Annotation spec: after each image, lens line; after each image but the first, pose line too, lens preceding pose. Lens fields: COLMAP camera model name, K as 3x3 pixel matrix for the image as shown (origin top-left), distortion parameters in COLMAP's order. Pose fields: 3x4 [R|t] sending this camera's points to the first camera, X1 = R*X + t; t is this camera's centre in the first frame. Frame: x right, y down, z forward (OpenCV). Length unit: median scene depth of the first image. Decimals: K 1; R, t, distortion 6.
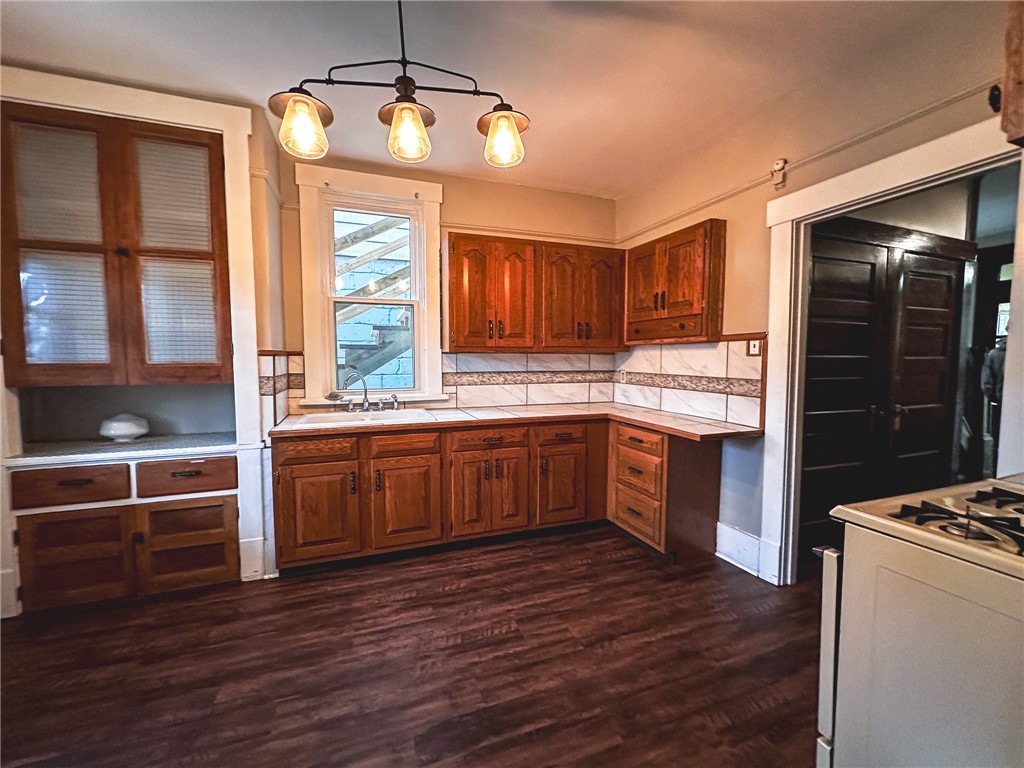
lens RADIAL K [[414.3, 0, 509.2], [0, 414.3, 385.3], [0, 0, 1]] dist [-0.000623, 0.000225]
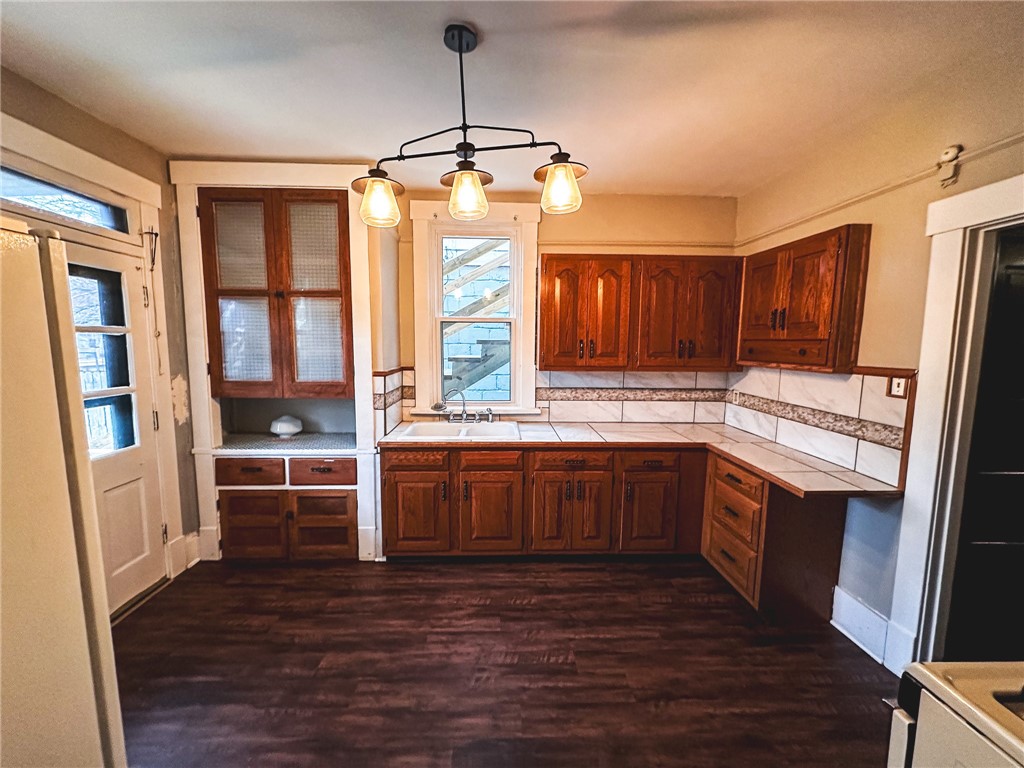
lens RADIAL K [[406.1, 0, 511.5], [0, 406.1, 384.5], [0, 0, 1]] dist [-0.000415, 0.000200]
pose [[0.949647, 0.043701, -0.310260, 0.117097], [-0.030952, 0.998467, 0.045897, -0.101605], [0.311790, -0.033982, 0.949543, 0.020466]]
